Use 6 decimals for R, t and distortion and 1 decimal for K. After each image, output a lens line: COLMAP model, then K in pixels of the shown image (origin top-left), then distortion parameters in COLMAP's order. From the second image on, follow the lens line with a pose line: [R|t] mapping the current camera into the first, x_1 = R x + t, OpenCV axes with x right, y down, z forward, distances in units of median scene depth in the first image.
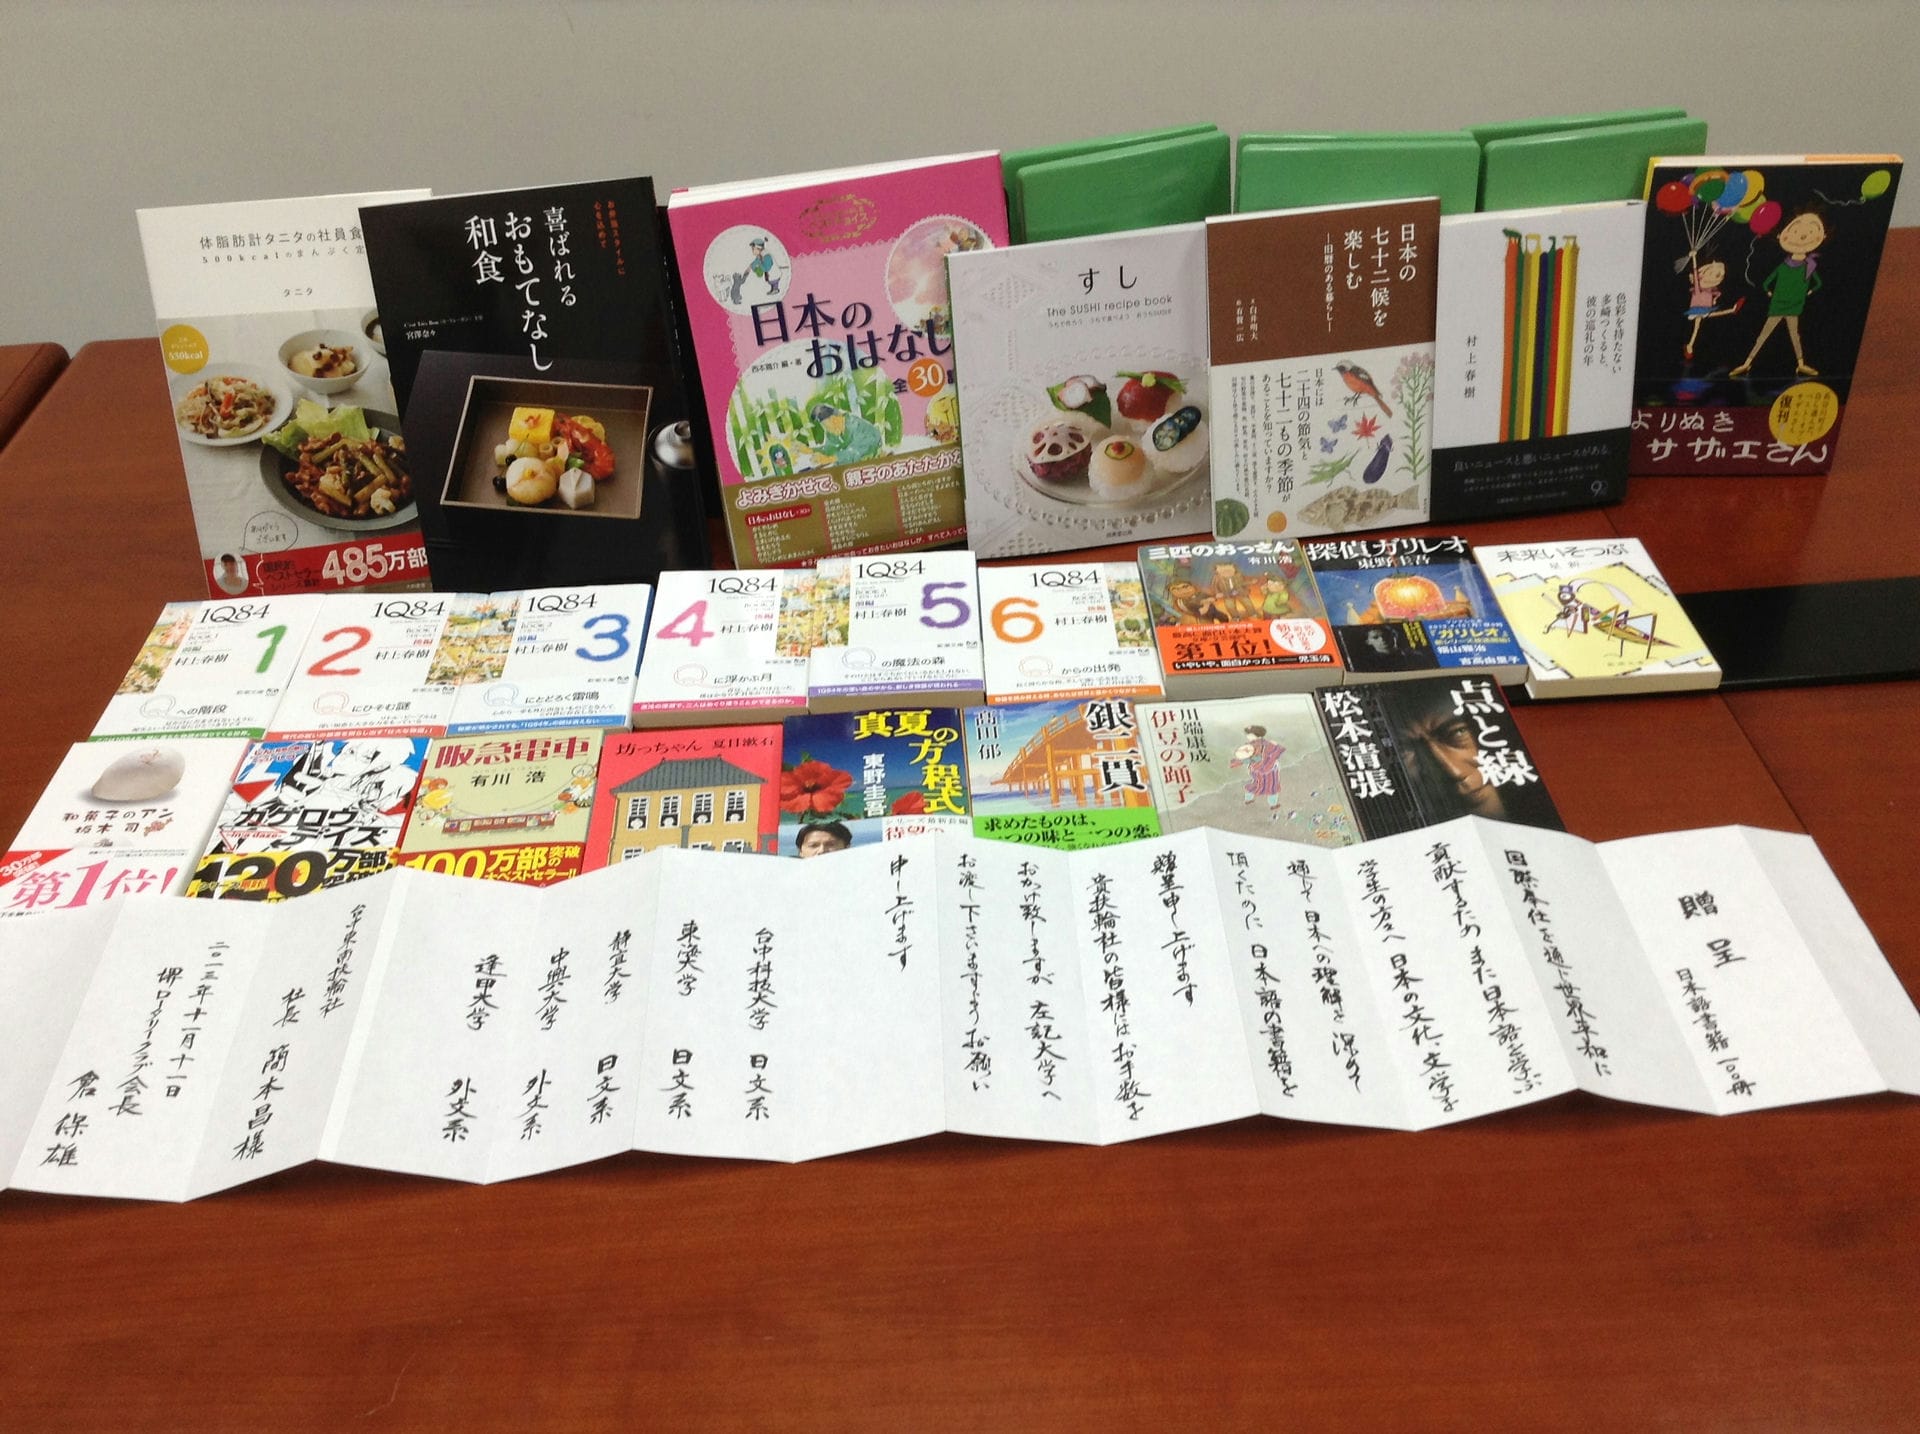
lens RADIAL K [[1757.2, 0, 955.4], [0, 1757.2, 757.9], [0, 0, 1]] dist [0.156627, -0.370479]
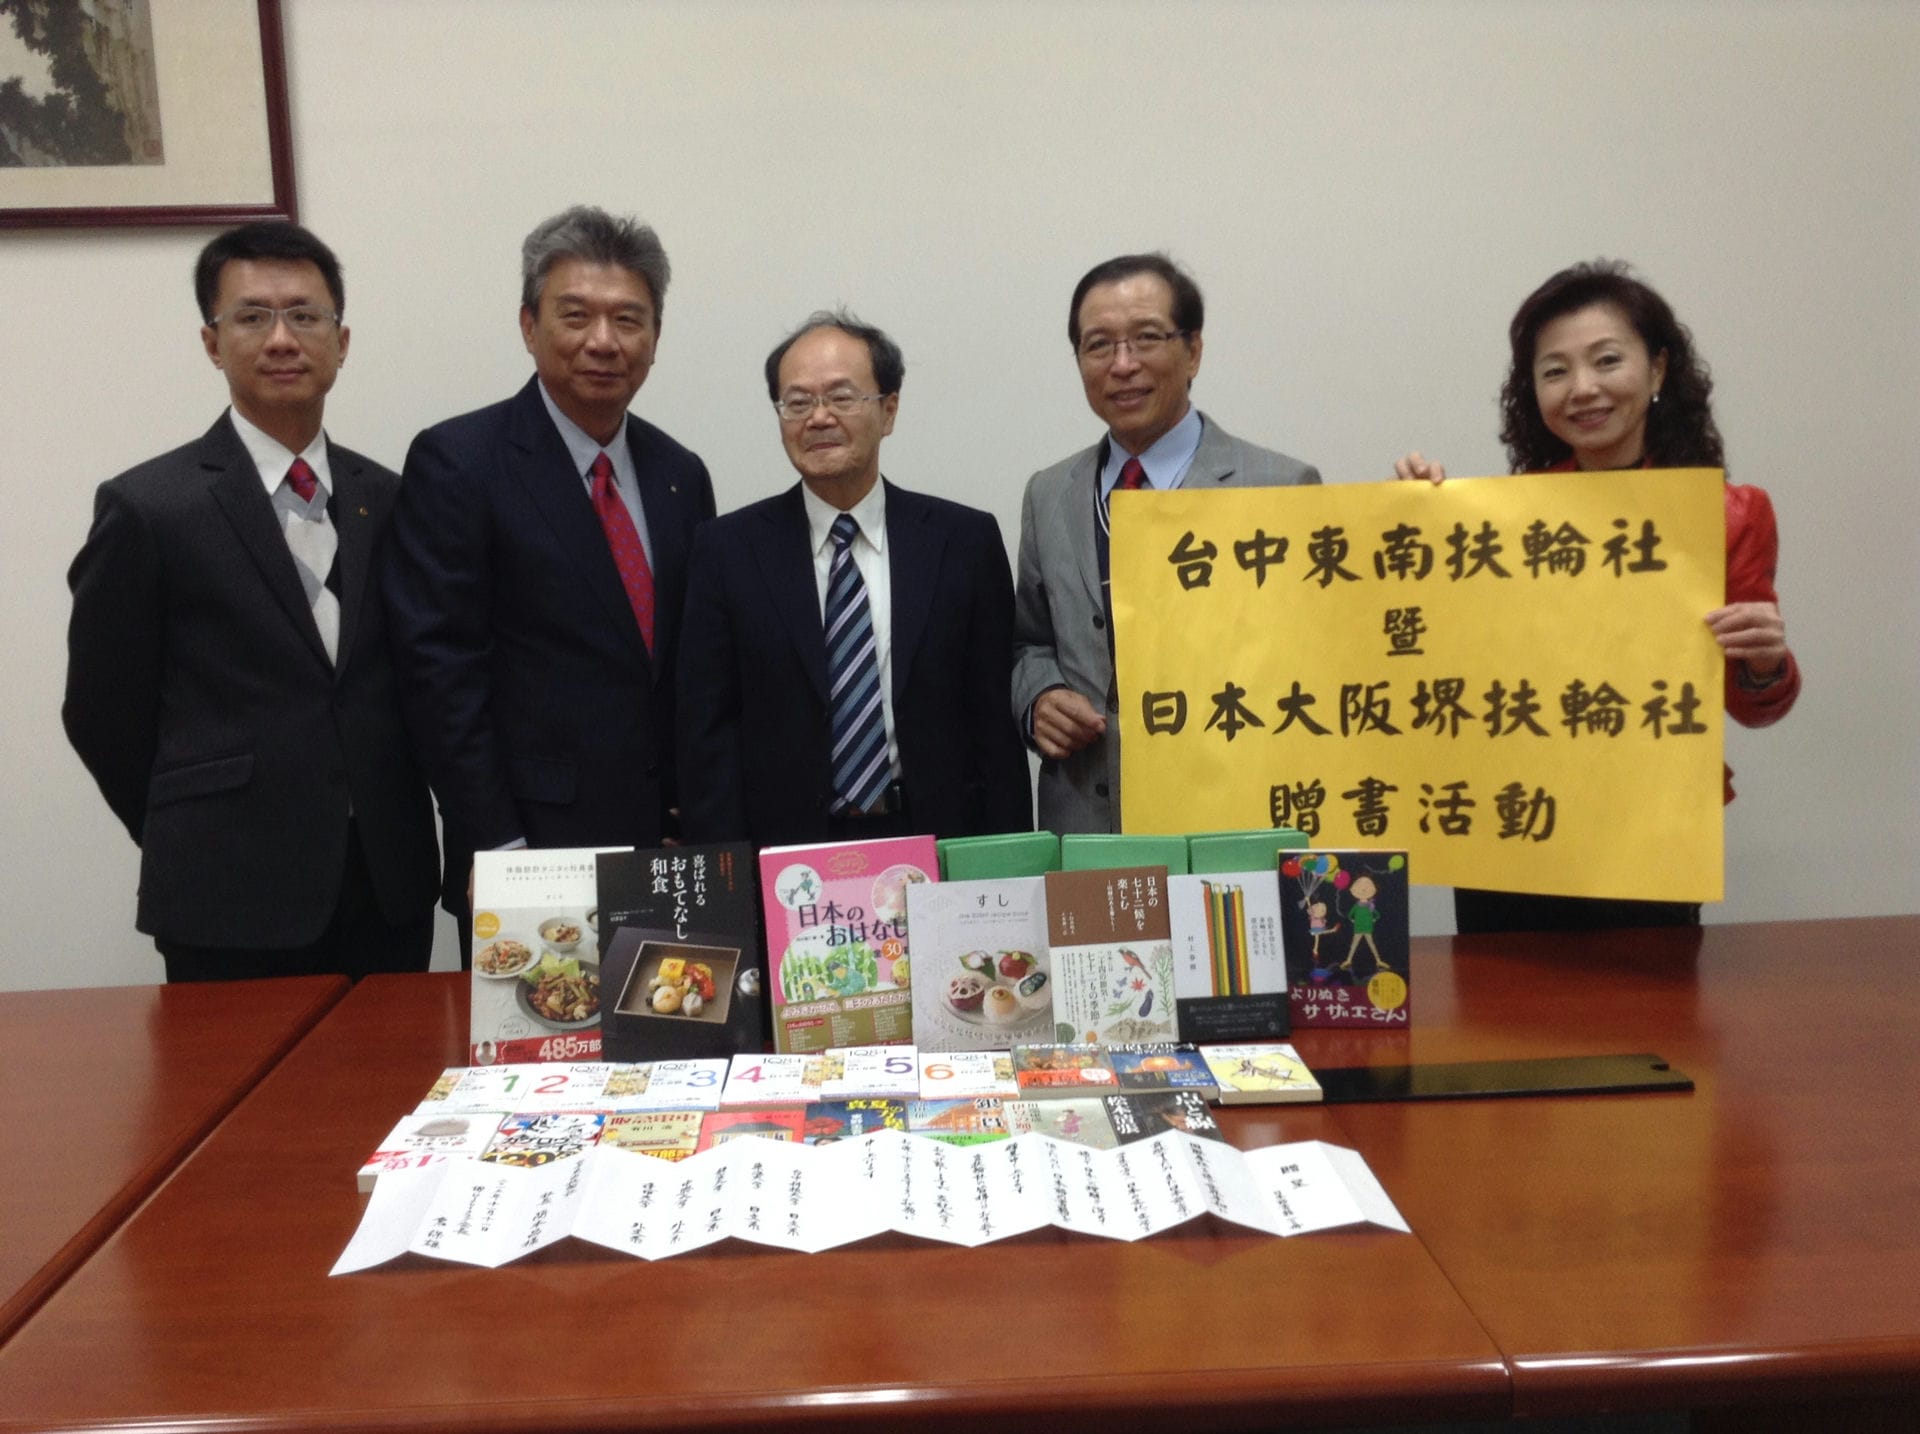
lens RADIAL K [[1826.3, 0, 983.9], [0, 1826.3, 699.0], [0, 0, 1]] dist [0.064760, -0.011971]
pose [[0.999362, 0.023207, 0.027152, 0.020631], [-0.005895, 0.856908, -0.515436, 0.534758], [-0.035228, 0.514947, 0.856498, -0.742610]]
